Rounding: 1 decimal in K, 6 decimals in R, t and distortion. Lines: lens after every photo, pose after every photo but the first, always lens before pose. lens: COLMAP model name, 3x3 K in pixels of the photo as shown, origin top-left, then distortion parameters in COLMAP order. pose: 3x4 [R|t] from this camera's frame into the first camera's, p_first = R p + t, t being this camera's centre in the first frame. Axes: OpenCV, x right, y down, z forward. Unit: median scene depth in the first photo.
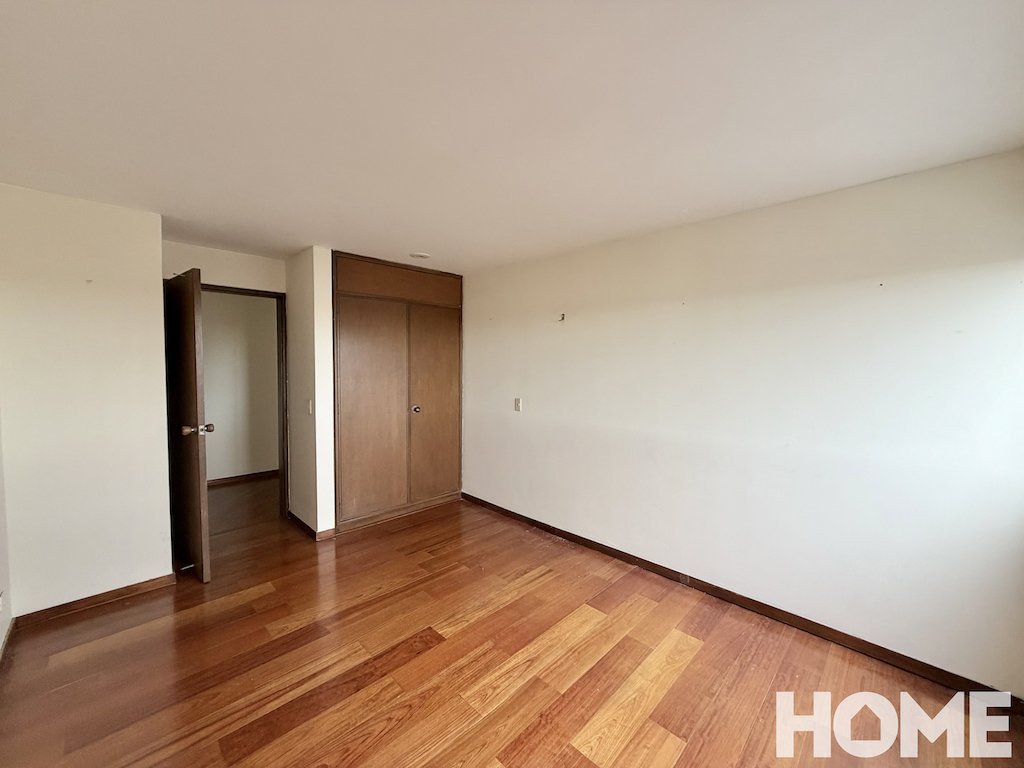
lens RADIAL K [[405.8, 0, 509.9], [0, 405.8, 382.9], [0, 0, 1]] dist [-0.000063, -0.000146]
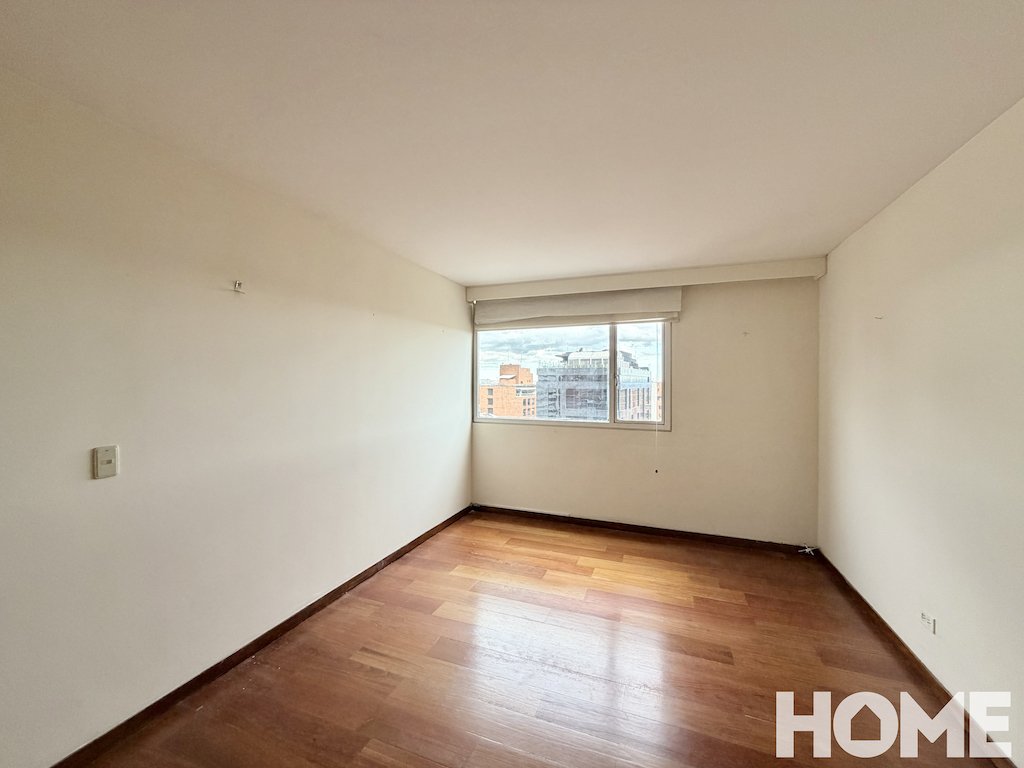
lens RADIAL K [[407.0, 0, 509.0], [0, 407.0, 382.1], [0, 0, 1]] dist [0.001086, 0.000084]
pose [[-0.399405, -0.012258, 0.916693, -0.648758], [0.038773, 0.998790, 0.030249, -0.029426], [-0.915955, 0.047624, -0.398446, 0.992579]]
